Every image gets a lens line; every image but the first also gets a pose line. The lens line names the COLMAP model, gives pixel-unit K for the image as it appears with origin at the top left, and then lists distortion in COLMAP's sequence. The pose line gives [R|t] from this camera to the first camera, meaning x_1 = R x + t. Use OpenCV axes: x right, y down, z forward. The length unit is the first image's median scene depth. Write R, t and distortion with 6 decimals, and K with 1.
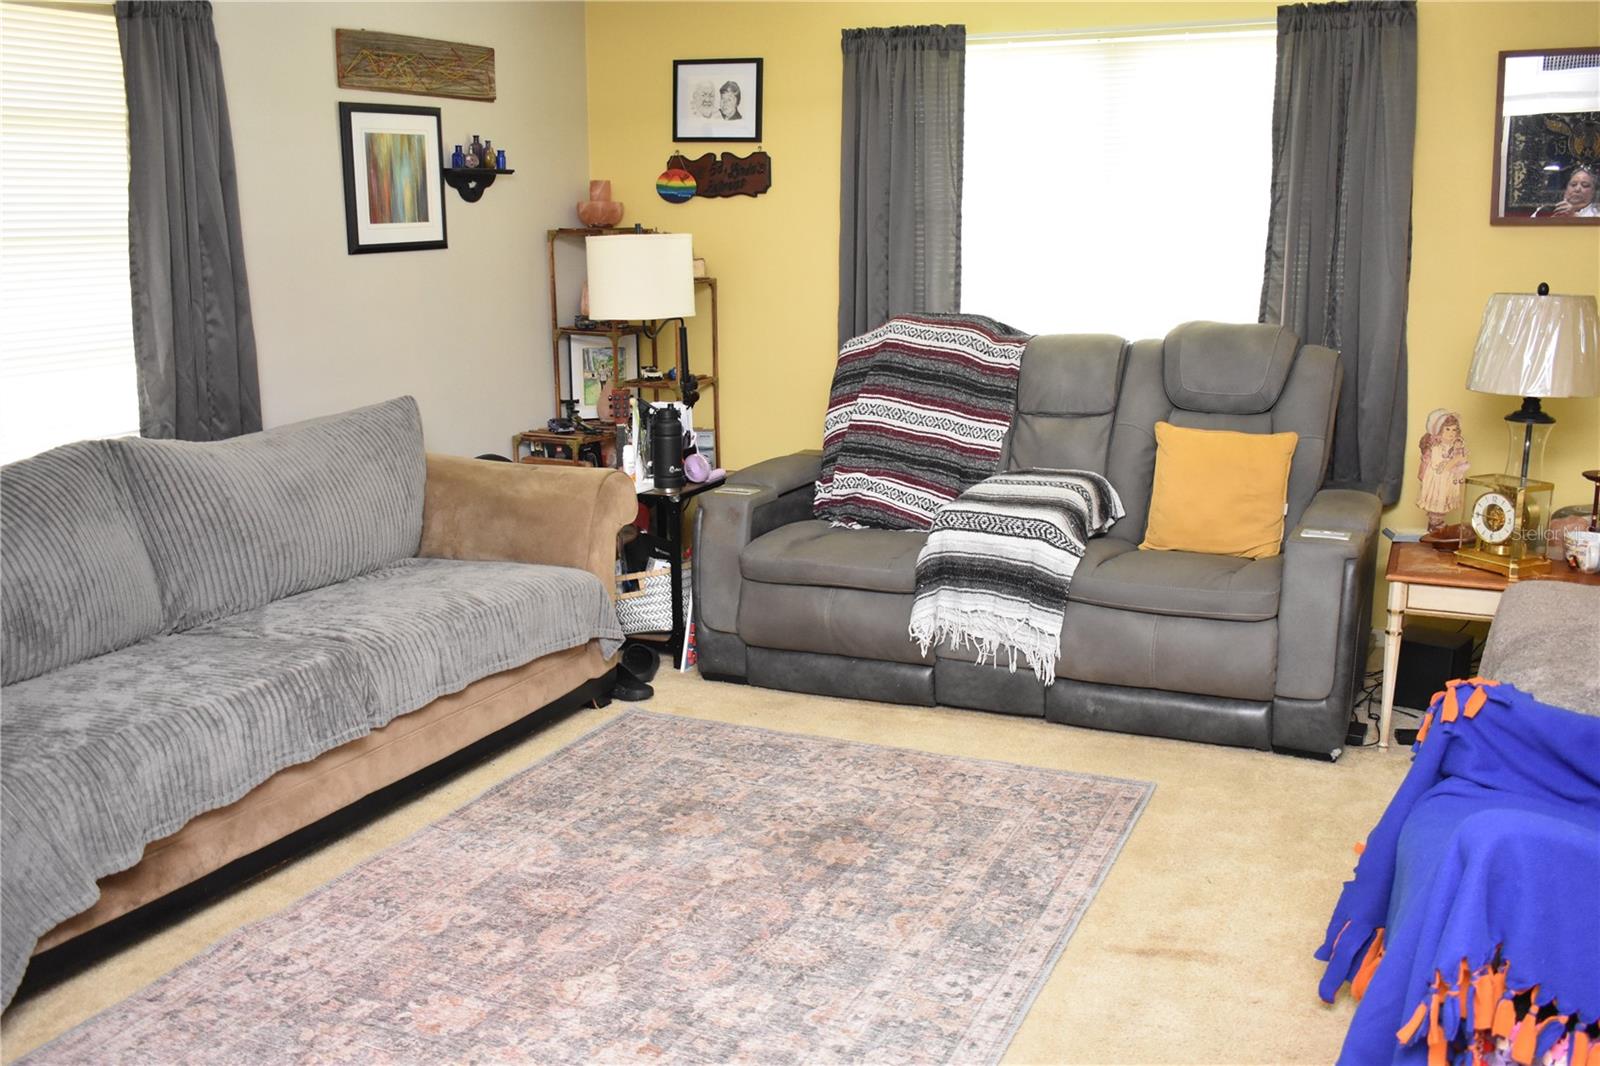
lens RADIAL K [[1488.1, 0, 800.9], [0, 1488.1, 532.9], [0, 0, 1]] dist [-0.071065, 0.000000]
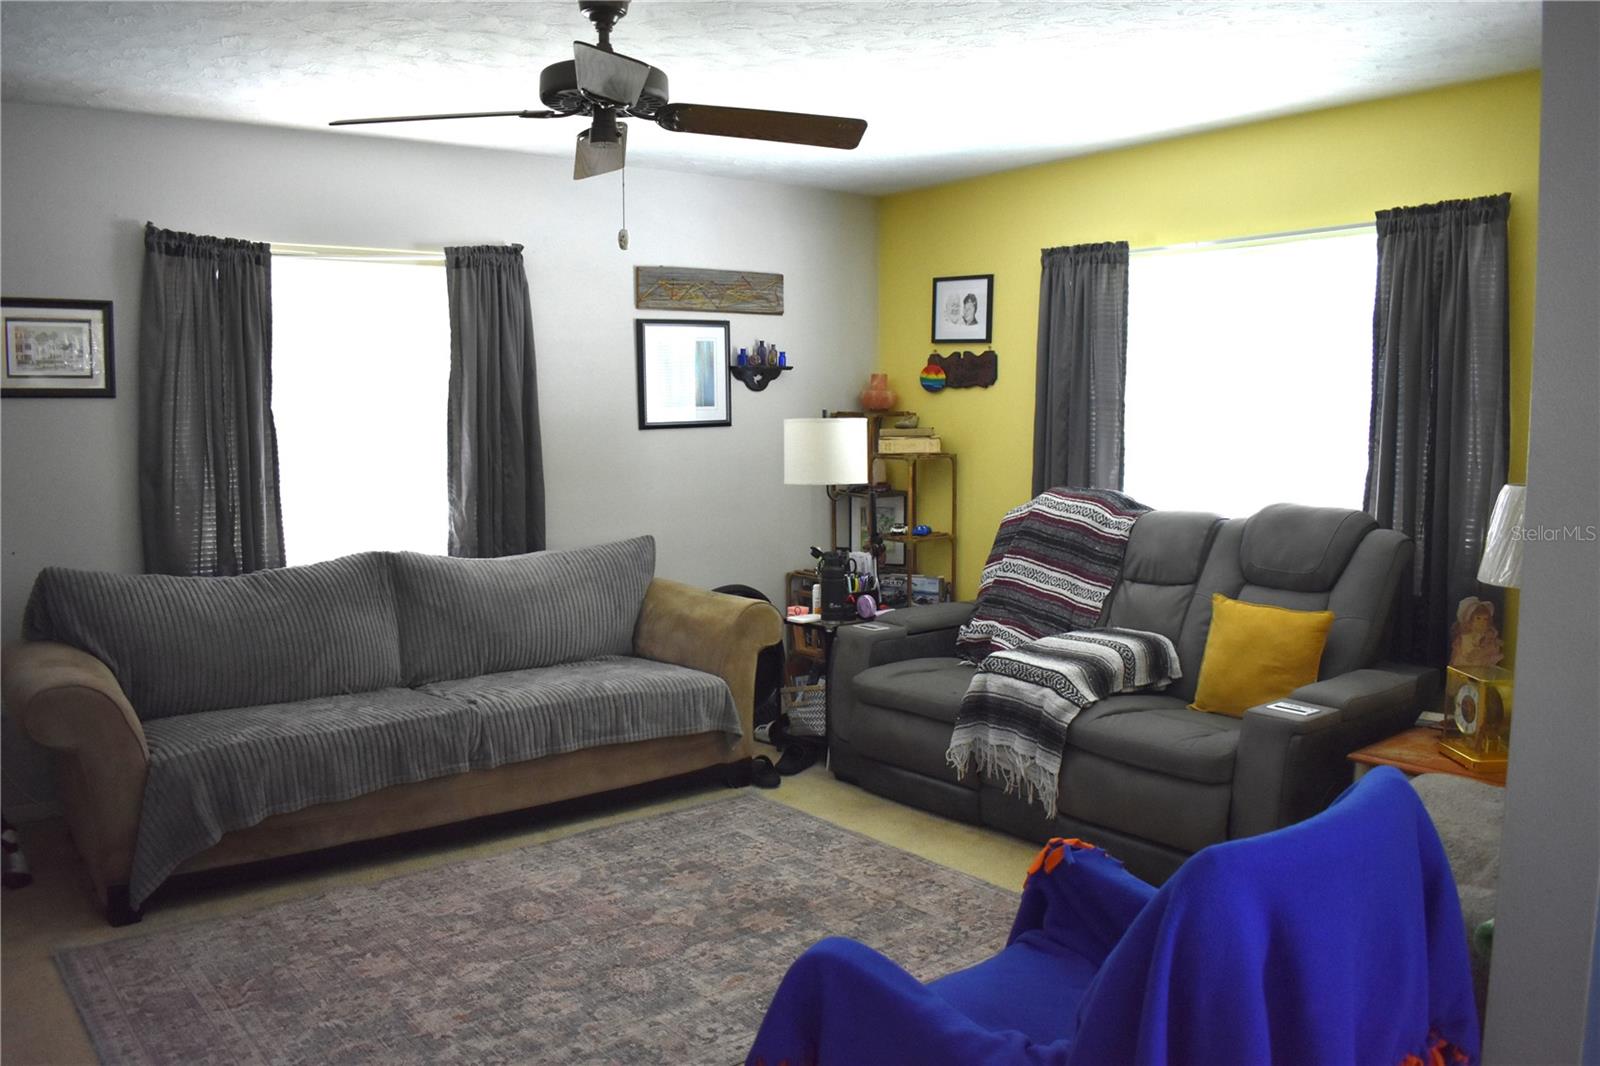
lens RADIAL K [[1270.6, 0, 797.8], [0, 1270.6, 534.4], [0, 0, 1]] dist [-0.083148, -0.000101]
pose [[0.892931, 0.049815, -0.447428, 0.350157], [-0.095285, 0.992255, -0.079686, -0.014183], [0.439993, 0.113787, 0.890763, 0.036628]]
